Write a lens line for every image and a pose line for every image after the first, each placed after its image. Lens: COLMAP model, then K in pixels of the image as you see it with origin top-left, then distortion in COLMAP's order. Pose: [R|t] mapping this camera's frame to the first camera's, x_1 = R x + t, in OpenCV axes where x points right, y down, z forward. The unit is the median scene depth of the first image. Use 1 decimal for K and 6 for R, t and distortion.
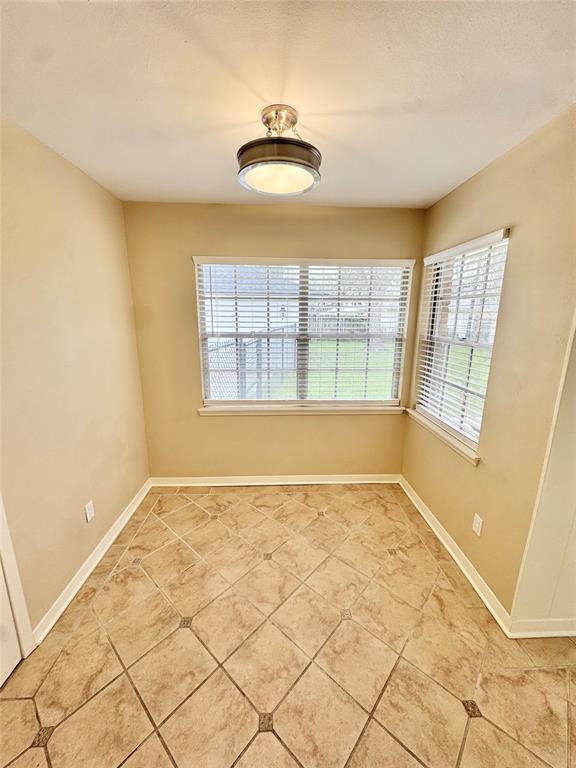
lens RADIAL K [[304.7, 0, 288.6], [0, 304.7, 385.1], [0, 0, 1]] dist [-0.002801, -0.000450]
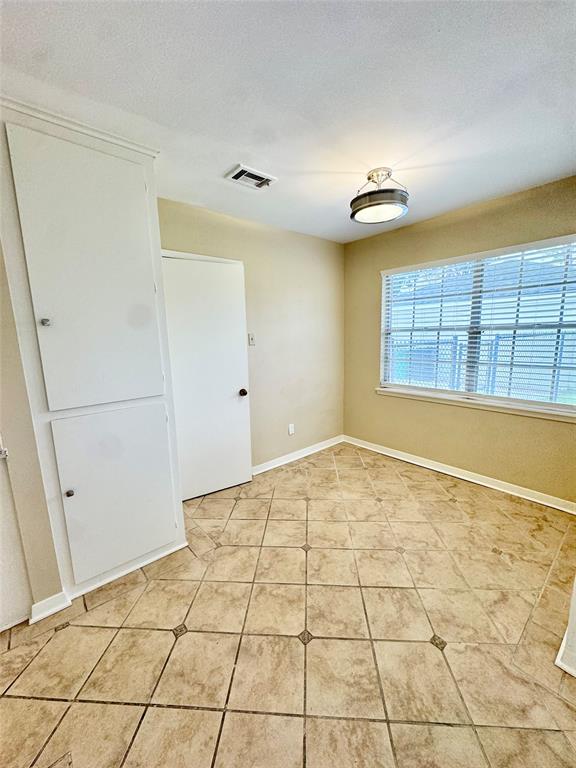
lens RADIAL K [[304.7, 0, 286.6], [0, 304.7, 385.2], [0, 0, 1]] dist [-0.002801, -0.000450]
pose [[0.613898, 0.109048, -0.781817, 0.559743], [-0.146926, 0.988890, 0.022562, 0.110006], [0.775592, 0.101018, 0.623099, -0.112708]]
